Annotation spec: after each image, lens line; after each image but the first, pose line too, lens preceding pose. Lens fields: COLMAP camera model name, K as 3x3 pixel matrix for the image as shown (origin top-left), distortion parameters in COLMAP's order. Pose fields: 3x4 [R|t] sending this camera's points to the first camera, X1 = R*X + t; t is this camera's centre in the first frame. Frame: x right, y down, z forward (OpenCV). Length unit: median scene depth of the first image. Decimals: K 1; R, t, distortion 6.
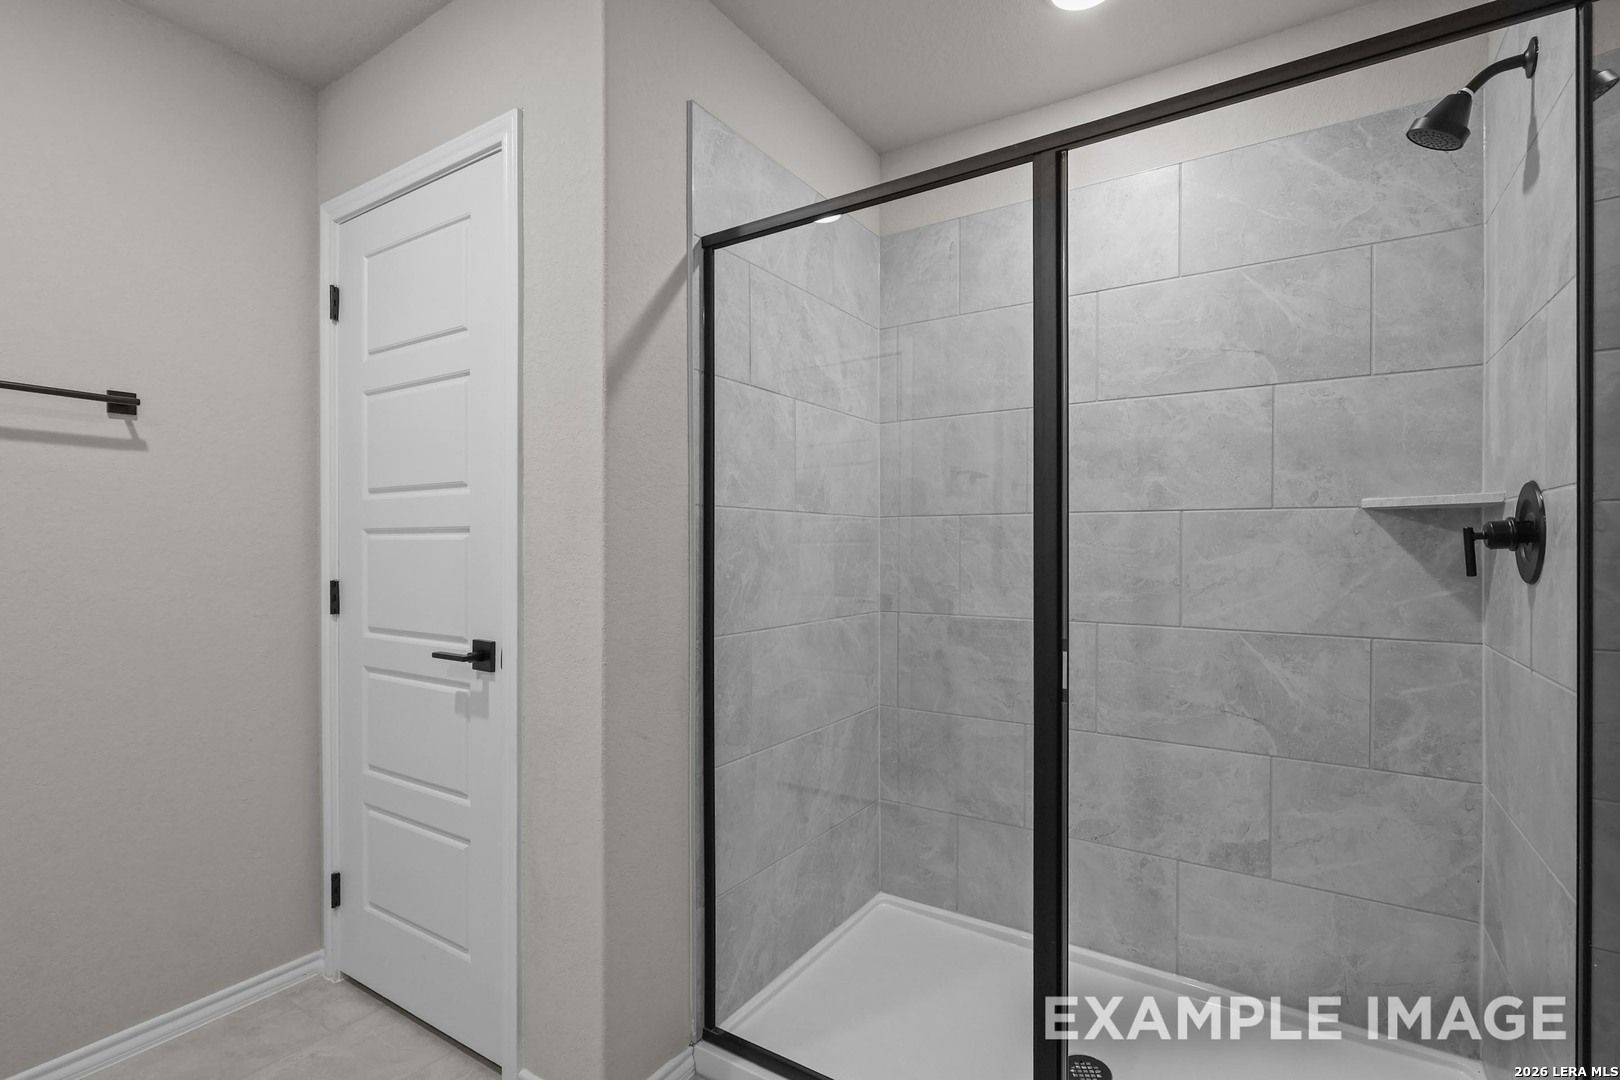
lens RADIAL K [[746.1, 0, 812.1], [0, 746.1, 550.4], [0, 0, 1]] dist [0.001747, 0.000024]
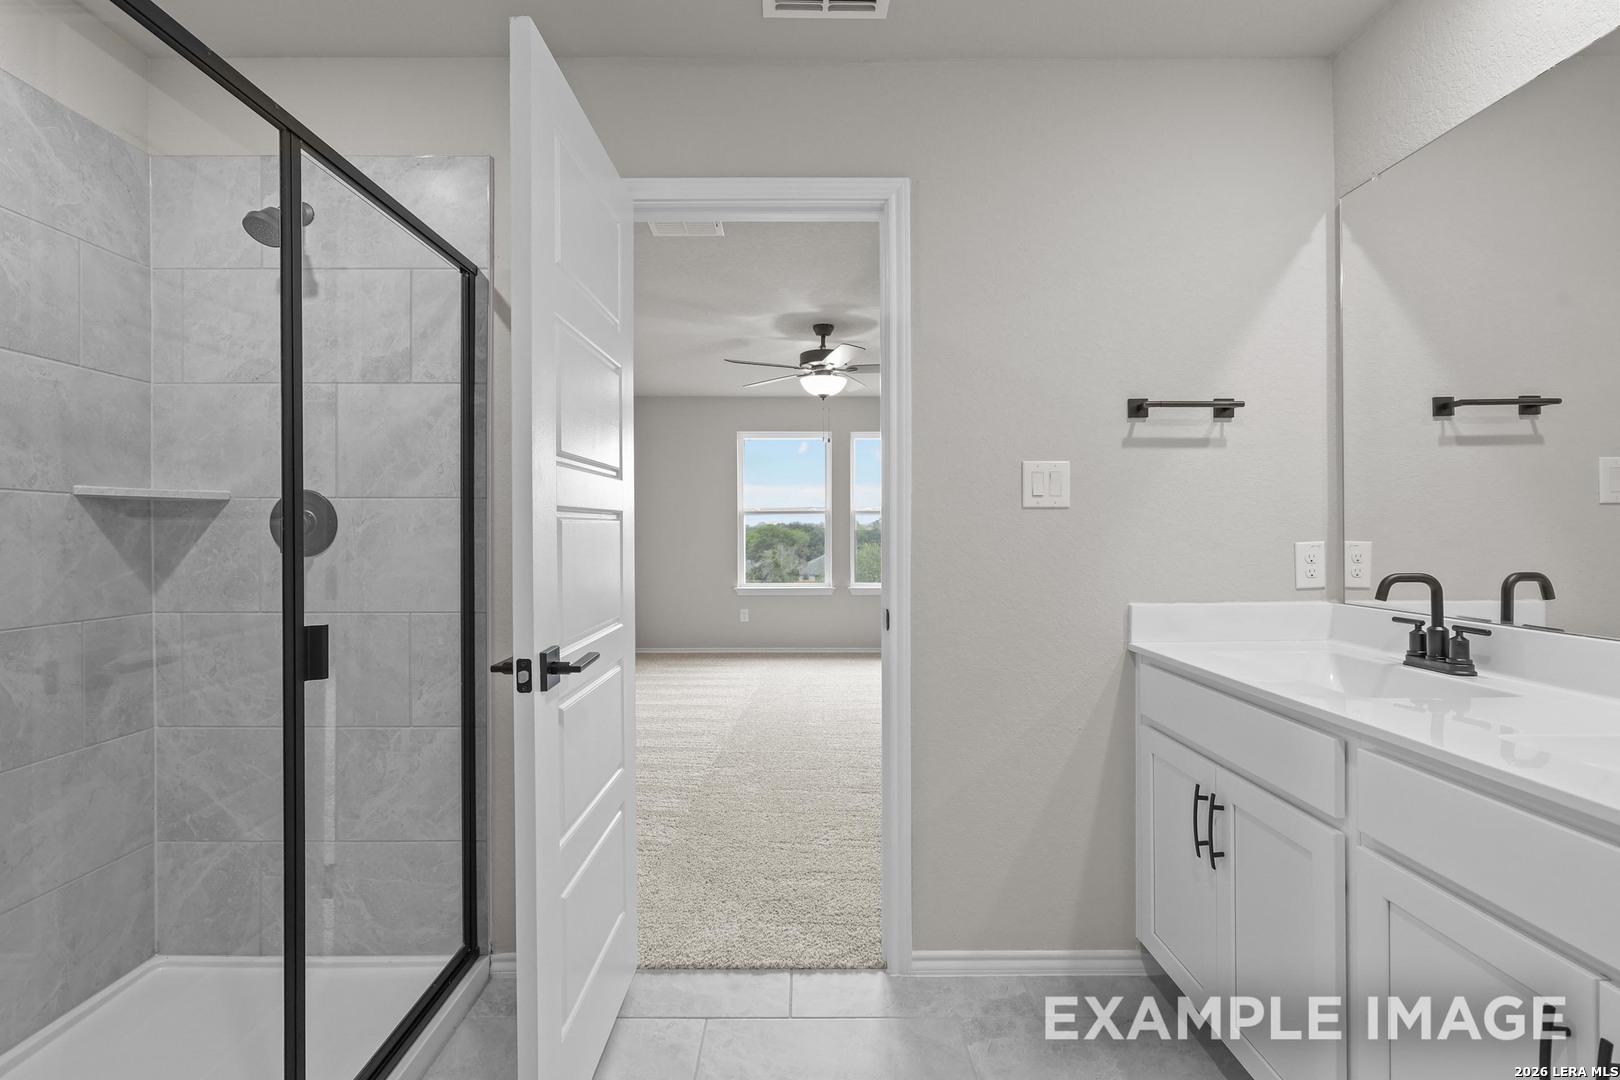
lens RADIAL K [[746.1, 0, 809.2], [0, 746.1, 537.3], [0, 0, 1]] dist [0.001747, 0.000024]
pose [[-0.539265, -0.004063, 0.842126, -0.669254], [0.005848, 0.999946, 0.008570, -0.001303], [-0.842116, 0.009546, -0.539212, 0.716148]]
